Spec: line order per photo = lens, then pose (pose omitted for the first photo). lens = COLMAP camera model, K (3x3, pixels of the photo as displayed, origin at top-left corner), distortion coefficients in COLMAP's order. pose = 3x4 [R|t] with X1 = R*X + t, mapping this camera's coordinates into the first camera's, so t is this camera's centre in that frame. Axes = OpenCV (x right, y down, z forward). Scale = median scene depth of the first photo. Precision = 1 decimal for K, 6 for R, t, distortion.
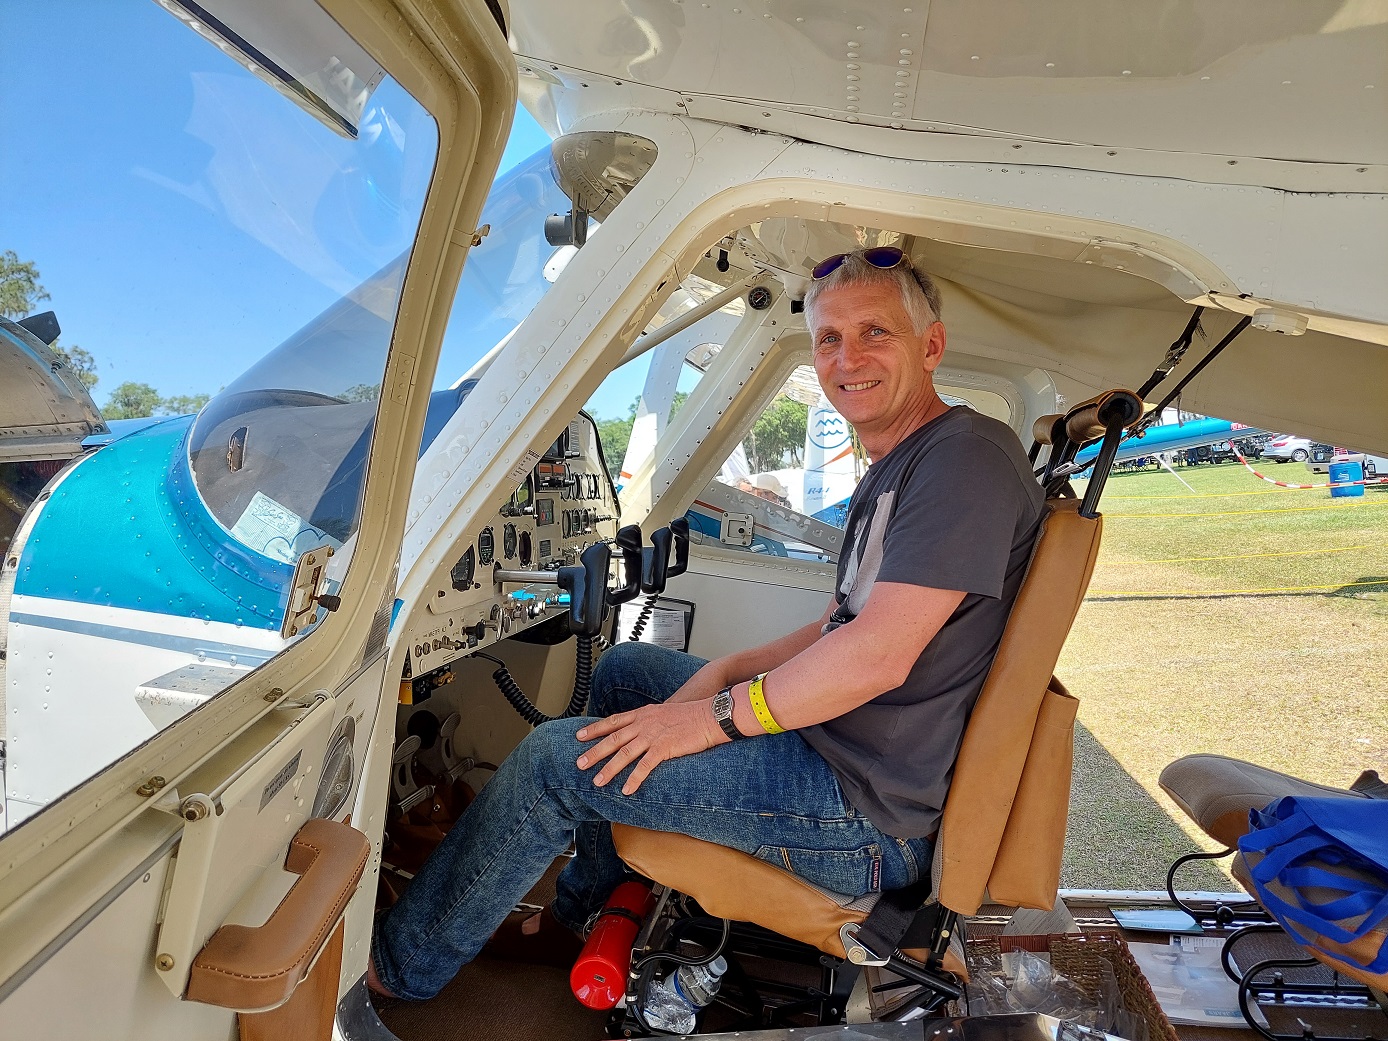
lens RADIAL K [[1034.5, 0, 687.5], [0, 1034.5, 516.2], [0, 0, 1]] dist [0.103437, -0.017301]
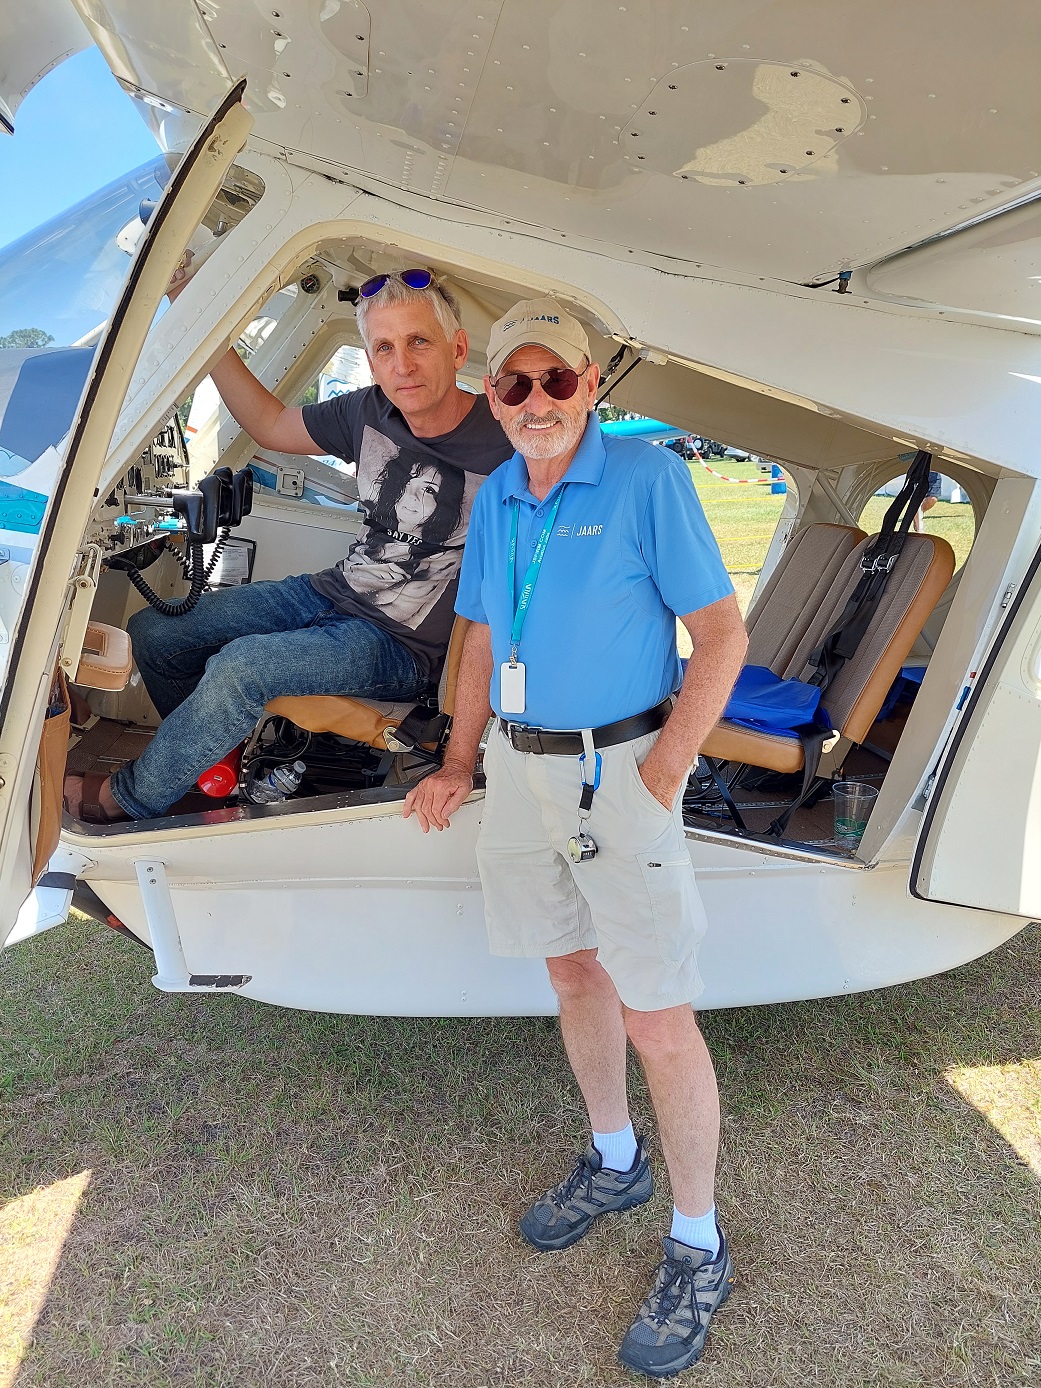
lens RADIAL K [[1034.5, 0, 509.8], [0, 1034.5, 693.9], [0, 0, 1]] dist [0.103437, -0.017301]
pose [[0.954765, -0.015247, 0.296971, -0.078930], [-0.040910, 0.982454, 0.181965, 0.025042], [-0.294535, -0.185883, 0.937388, -0.294994]]
